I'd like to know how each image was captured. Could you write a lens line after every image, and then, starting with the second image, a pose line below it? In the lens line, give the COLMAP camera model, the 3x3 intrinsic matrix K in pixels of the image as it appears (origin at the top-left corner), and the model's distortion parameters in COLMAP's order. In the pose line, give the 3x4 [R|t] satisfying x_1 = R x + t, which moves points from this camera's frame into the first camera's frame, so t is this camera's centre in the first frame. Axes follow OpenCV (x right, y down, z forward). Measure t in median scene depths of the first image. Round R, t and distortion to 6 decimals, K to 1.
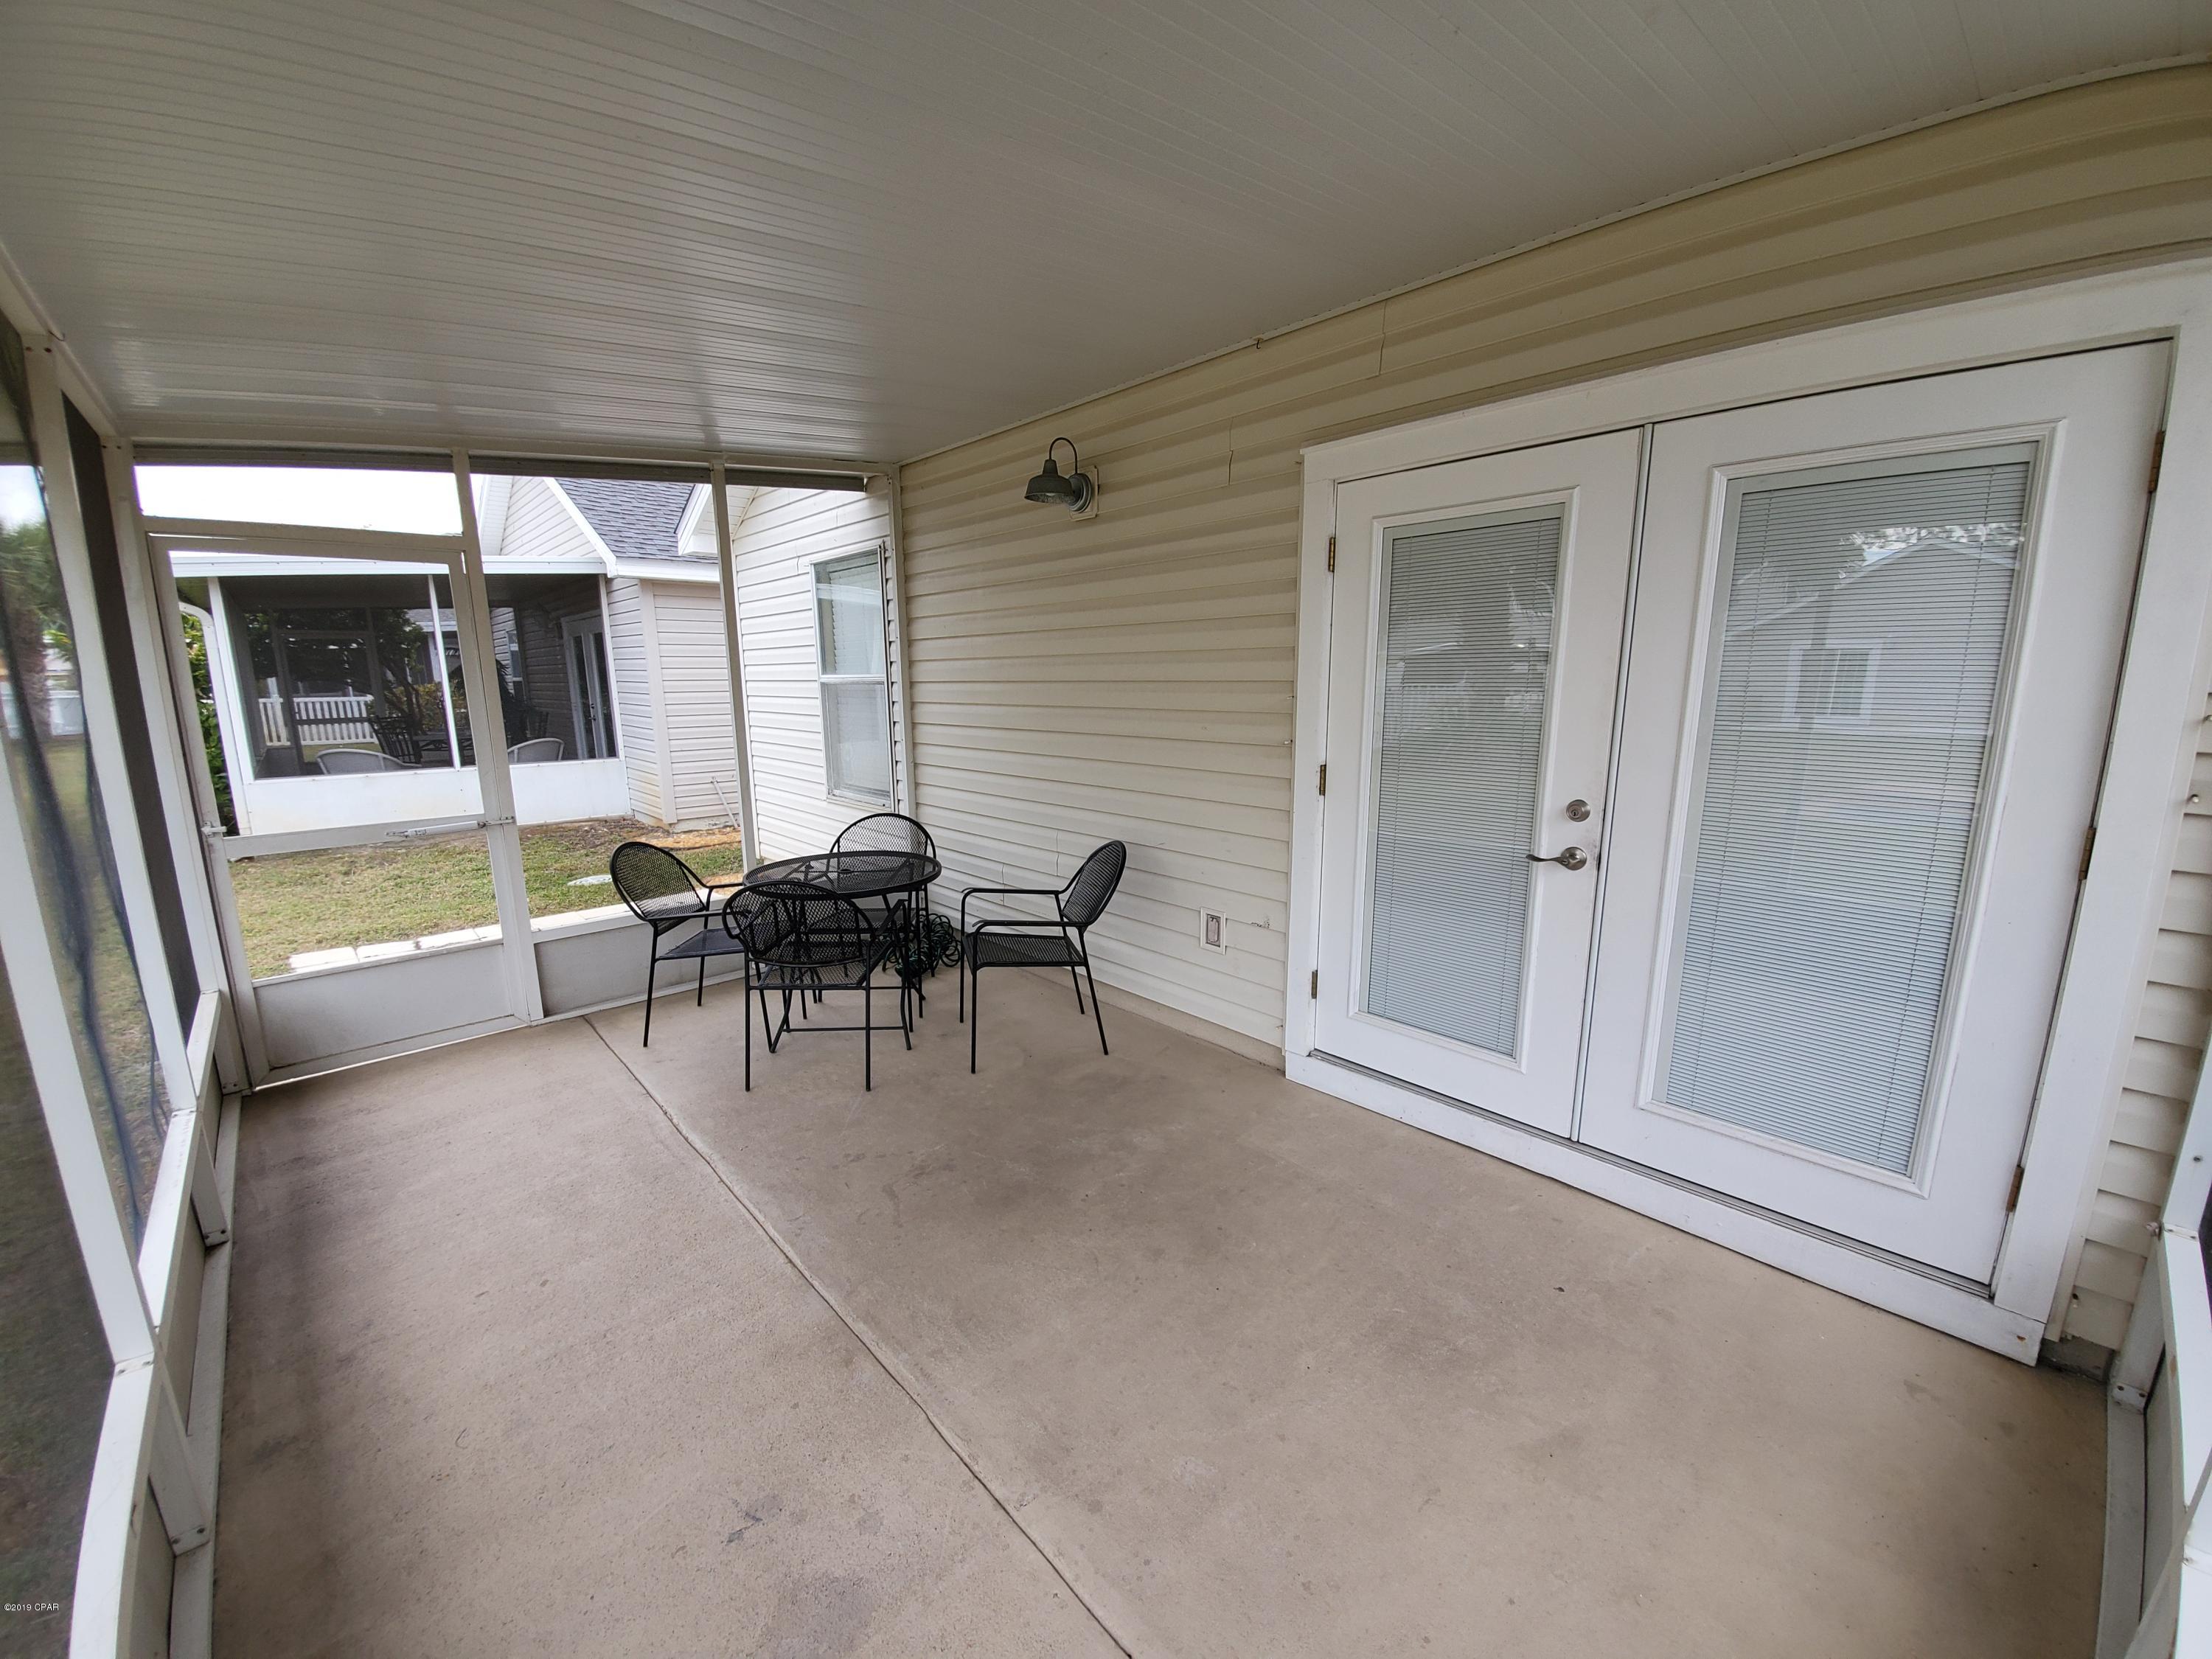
lens RADIAL K [[884.3, 0, 1097.7], [0, 884.3, 831.1], [0, 0, 1]] dist [-0.002546, -0.003098]
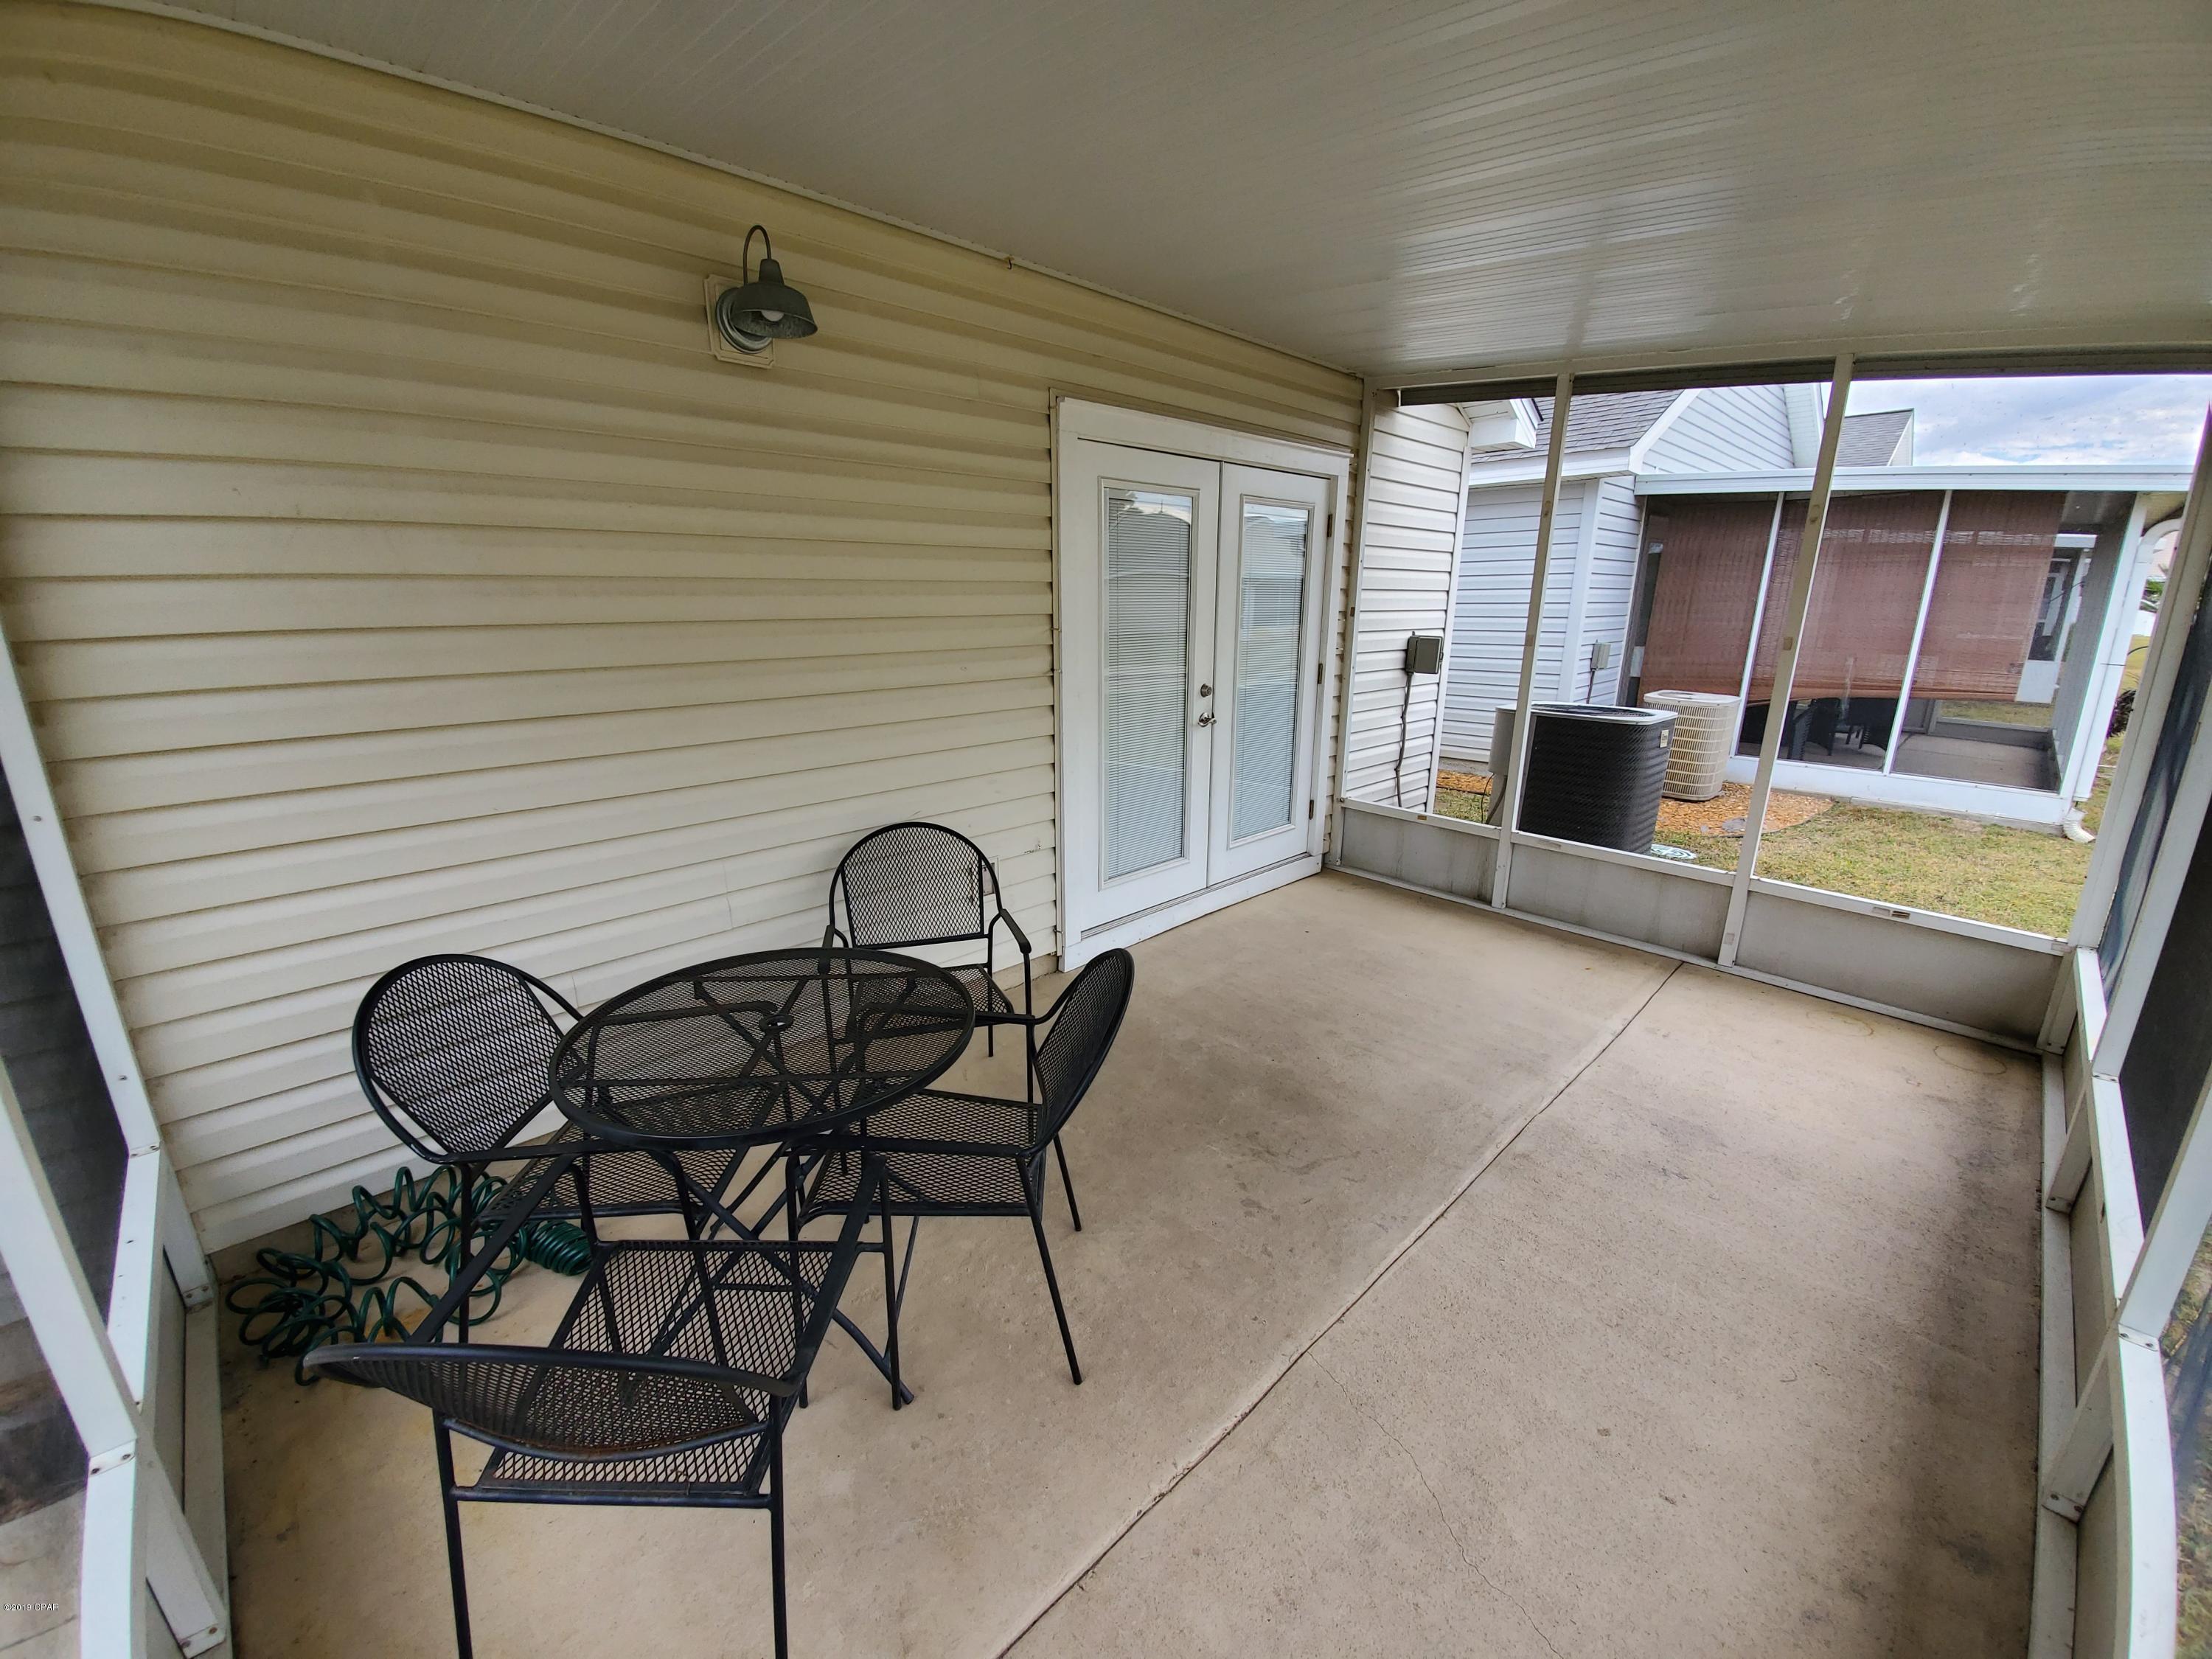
lens RADIAL K [[884.3, 0, 1106.1], [0, 884.3, 835.0], [0, 0, 1]] dist [-0.002546, -0.003098]
pose [[-0.040024, -0.247334, 0.968103, -0.962140], [0.180954, 0.951065, 0.250462, -0.184110], [-0.982677, 0.185207, 0.006691, 1.048218]]
